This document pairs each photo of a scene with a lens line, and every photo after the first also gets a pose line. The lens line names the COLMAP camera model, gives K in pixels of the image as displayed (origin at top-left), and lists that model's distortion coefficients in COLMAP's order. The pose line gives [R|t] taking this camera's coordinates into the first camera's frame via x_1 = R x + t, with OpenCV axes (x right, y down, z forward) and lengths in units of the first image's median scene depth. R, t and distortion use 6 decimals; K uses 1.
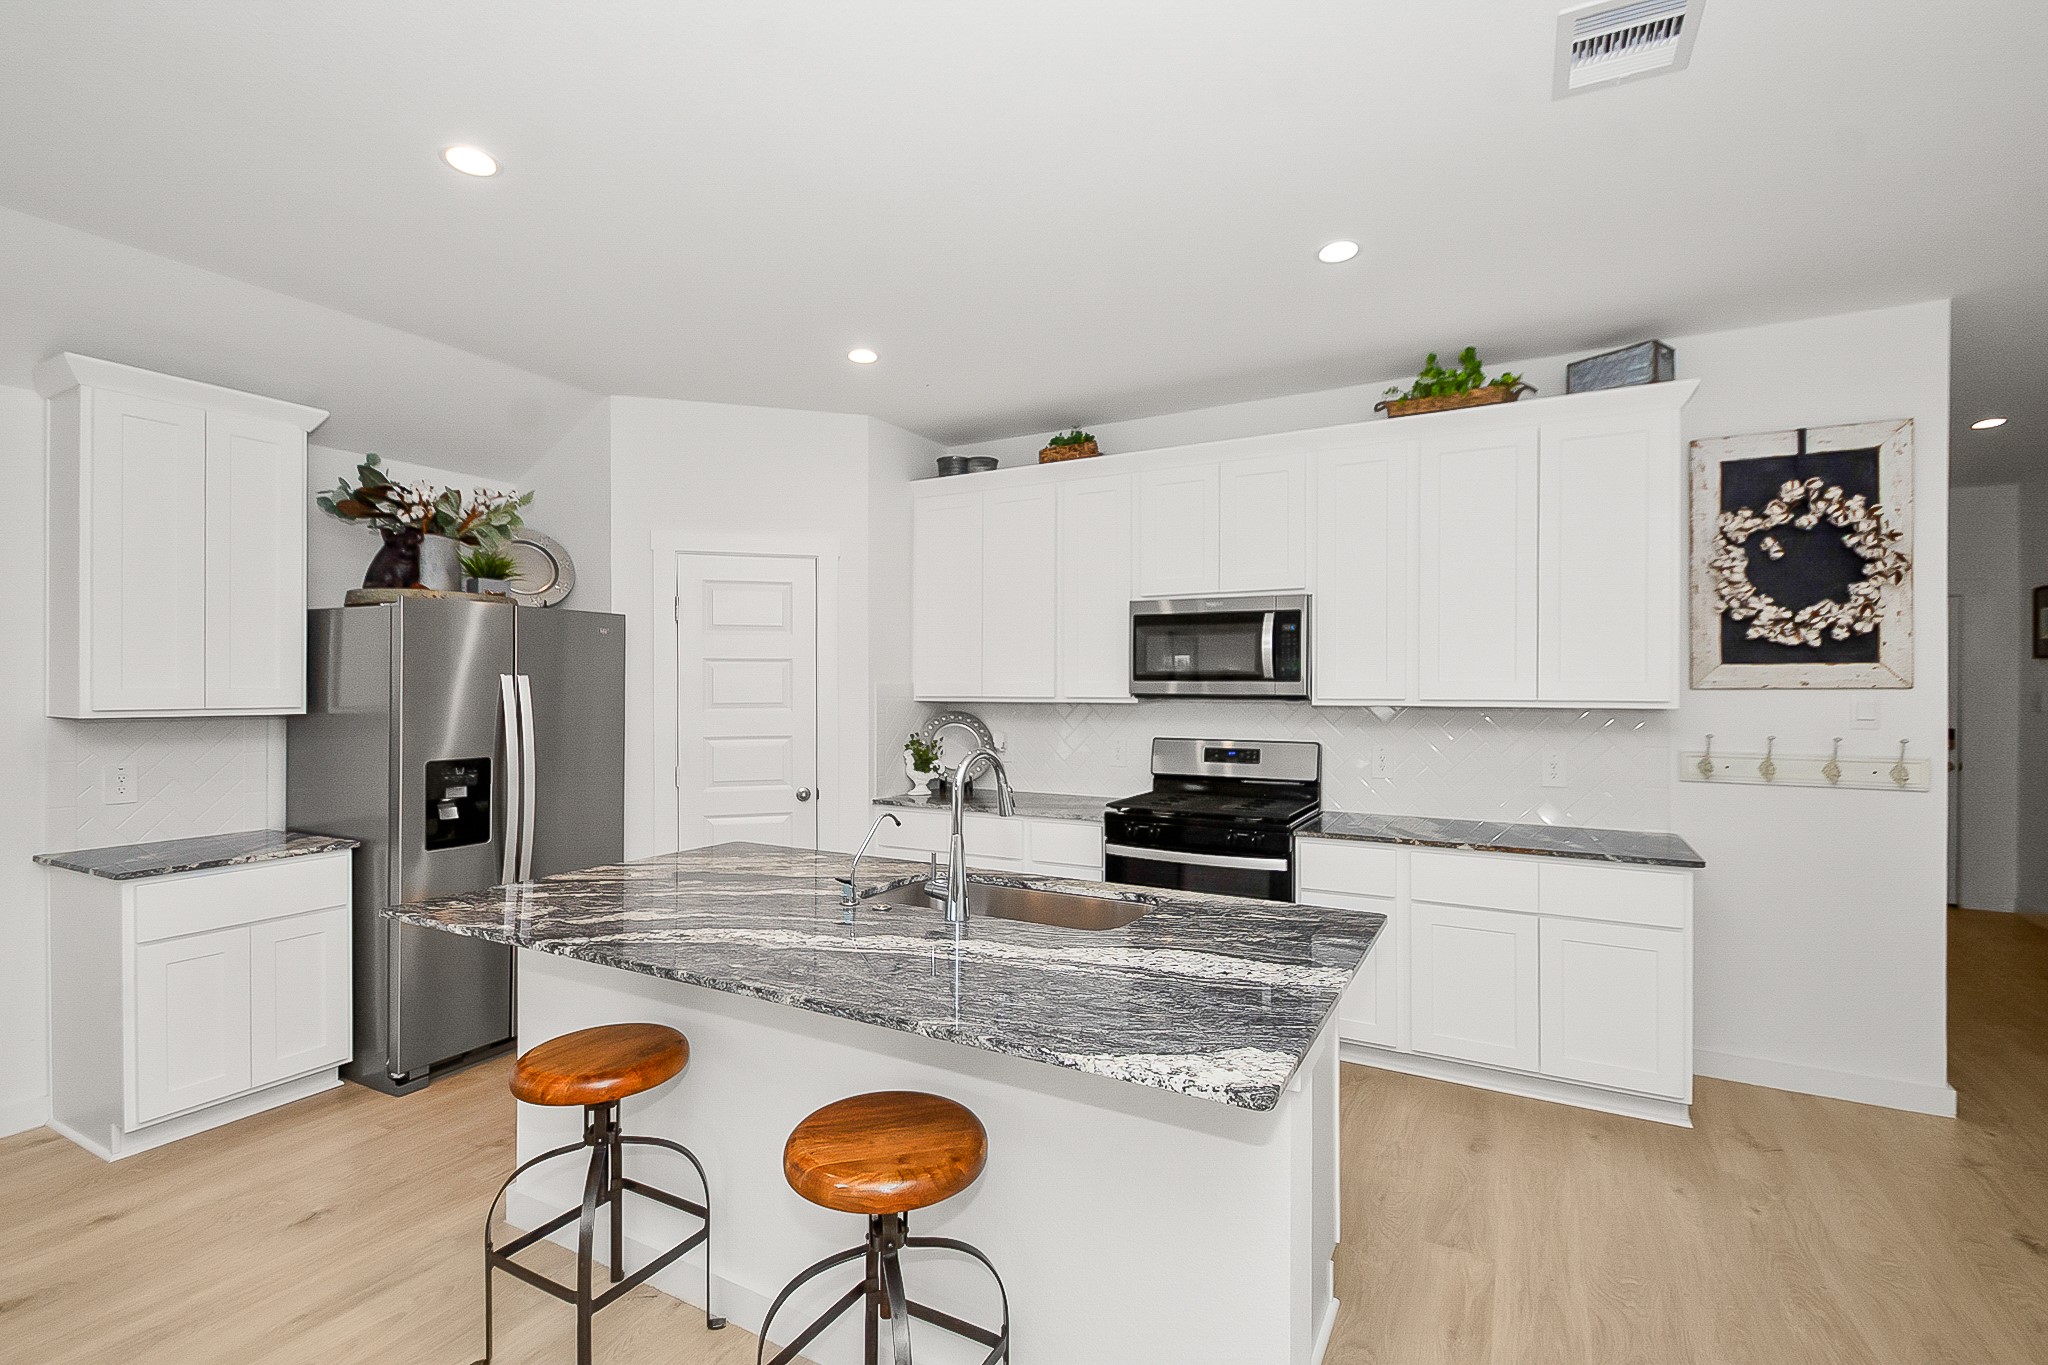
lens RADIAL K [[890.7, 0, 1031.9], [0, 890.7, 685.8], [0, 0, 1]] dist [0.001150, -0.000448]
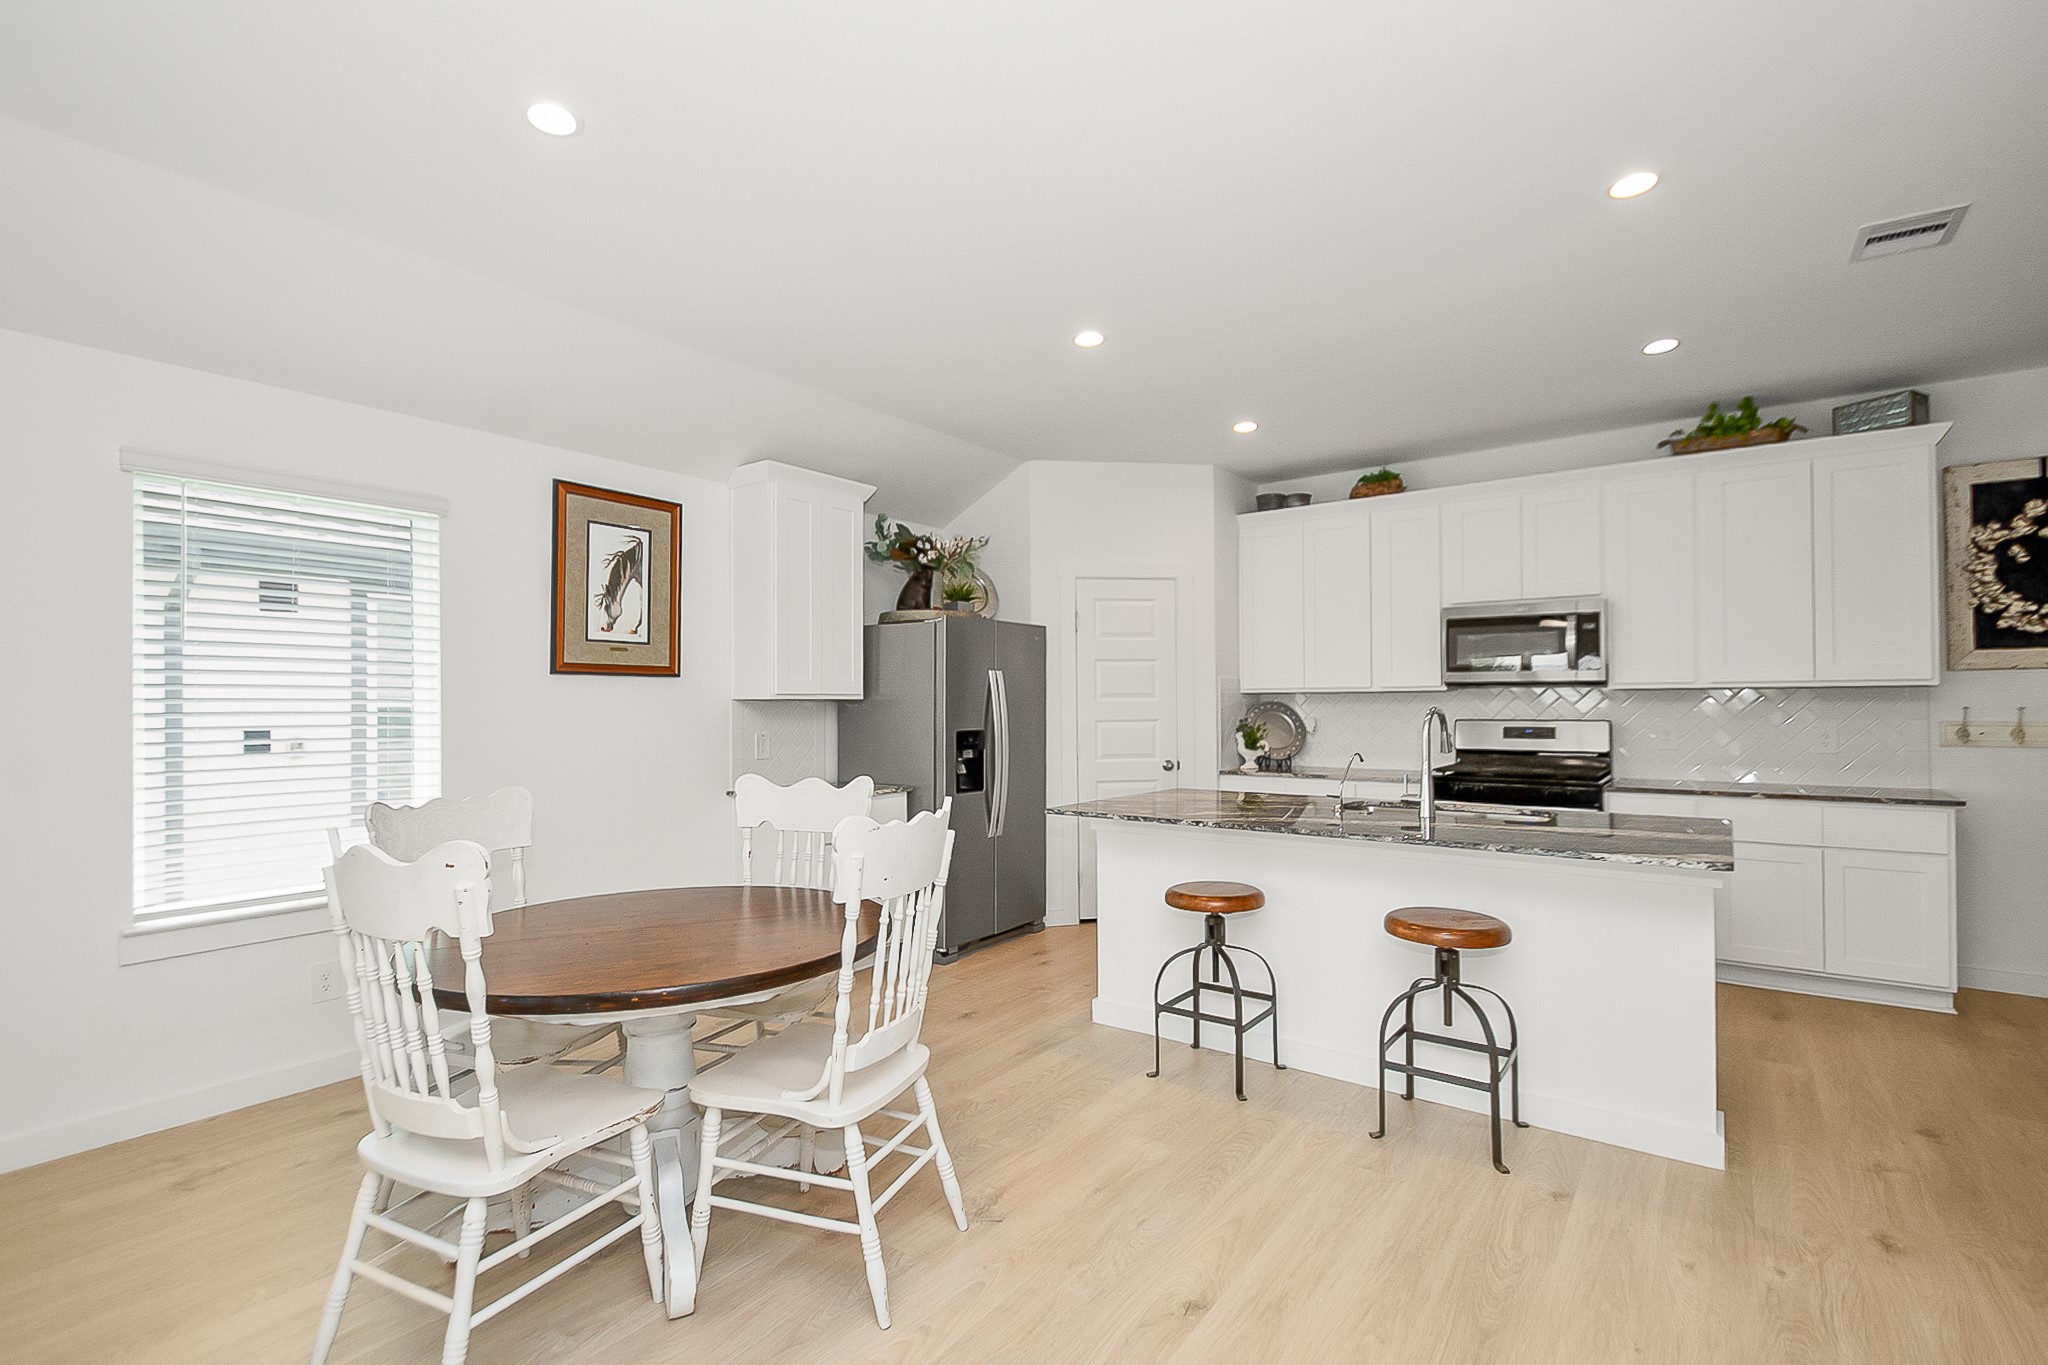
lens RADIAL K [[930.1, 0, 1018.1], [0, 930.1, 694.9], [0, 0, 1]] dist [0.000969, -0.009305]
pose [[0.990829, -0.009055, -0.134822, -0.354667], [0.007919, 0.999928, -0.008965, 0.038668], [0.134893, 0.007816, 0.990829, -0.424356]]
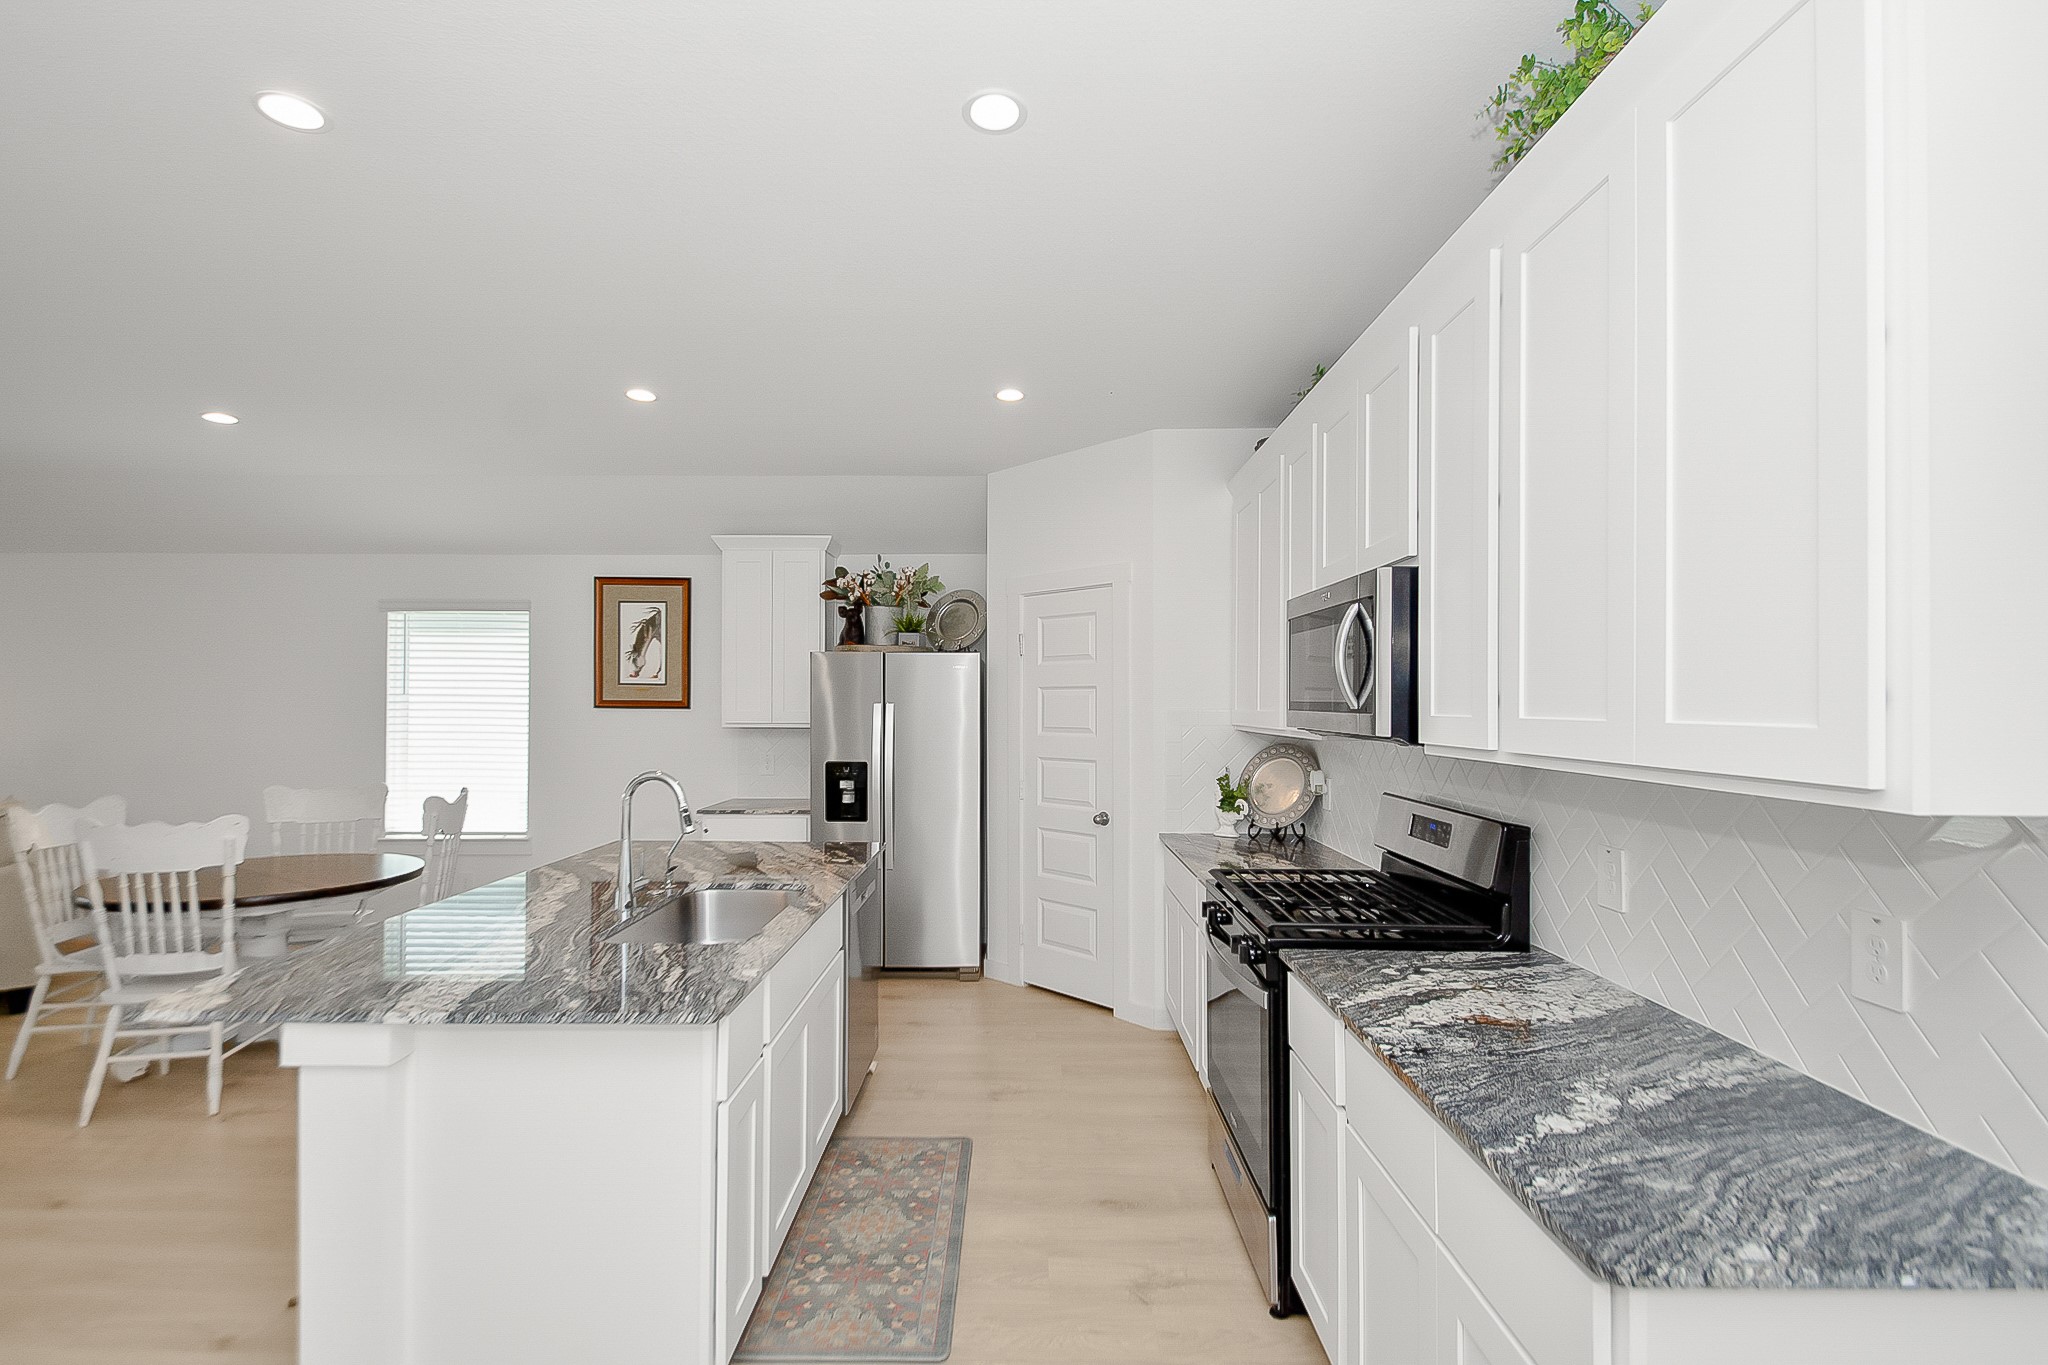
lens RADIAL K [[890.7, 0, 1031.9], [0, 890.7, 685.8], [0, 0, 1]] dist [0.001150, -0.000448]
pose [[0.485004, -0.011214, -0.874440, 0.731412], [0.000087, 0.999918, -0.012775, -0.021411], [0.874512, 0.006120, 0.484966, 0.534145]]
